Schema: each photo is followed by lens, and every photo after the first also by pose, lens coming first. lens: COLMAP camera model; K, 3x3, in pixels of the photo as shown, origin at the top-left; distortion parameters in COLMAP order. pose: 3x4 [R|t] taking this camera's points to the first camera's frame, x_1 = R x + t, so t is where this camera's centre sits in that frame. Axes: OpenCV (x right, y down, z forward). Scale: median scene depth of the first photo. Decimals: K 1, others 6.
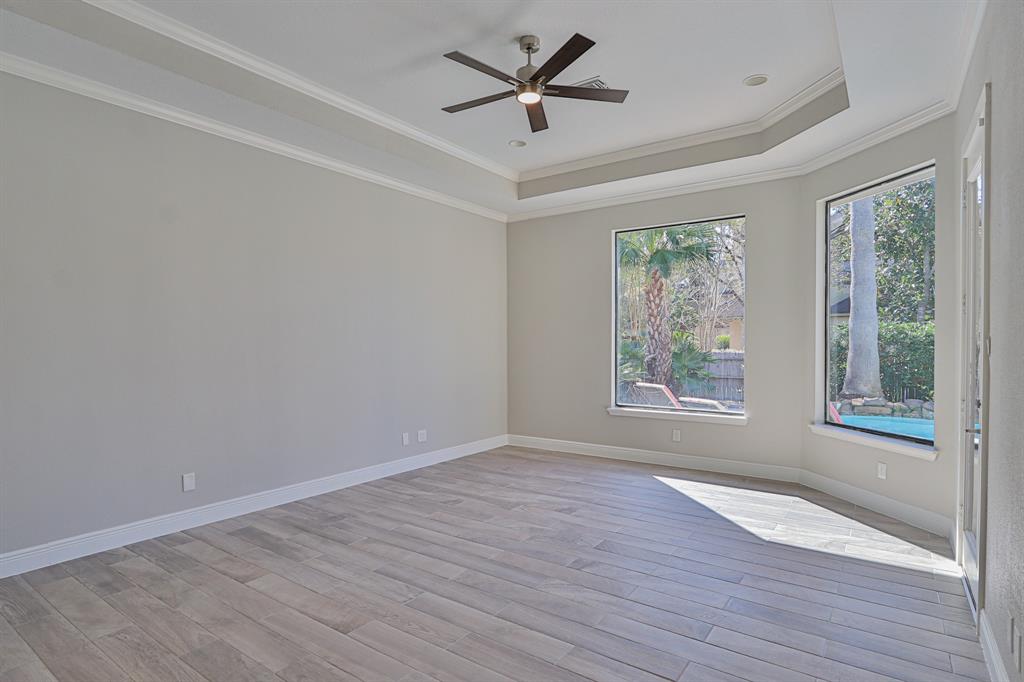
lens RADIAL K [[543.5, 0, 513.5], [0, 543.5, 345.5], [0, 0, 1]] dist [-0.003629, -0.006415]
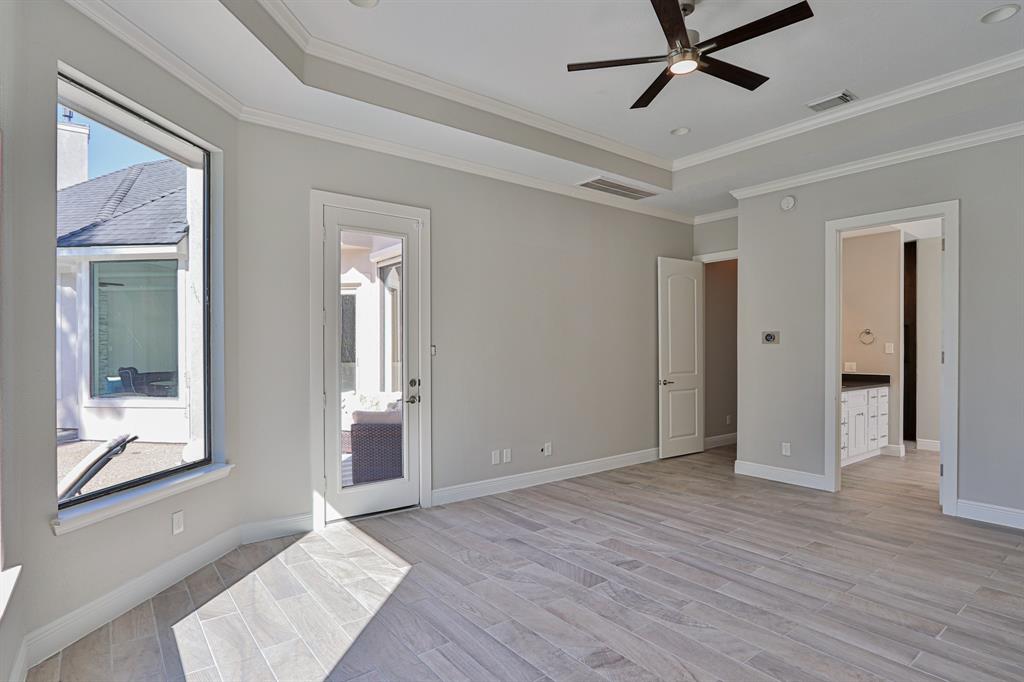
lens RADIAL K [[543.5, 0, 509.5], [0, 543.5, 343.3], [0, 0, 1]] dist [-0.003629, -0.006415]
pose [[-0.955209, 0.003528, 0.295909, 0.035767], [0.003866, 0.999992, 0.000556, -0.012509], [-0.295905, 0.001675, -0.955216, 1.794541]]
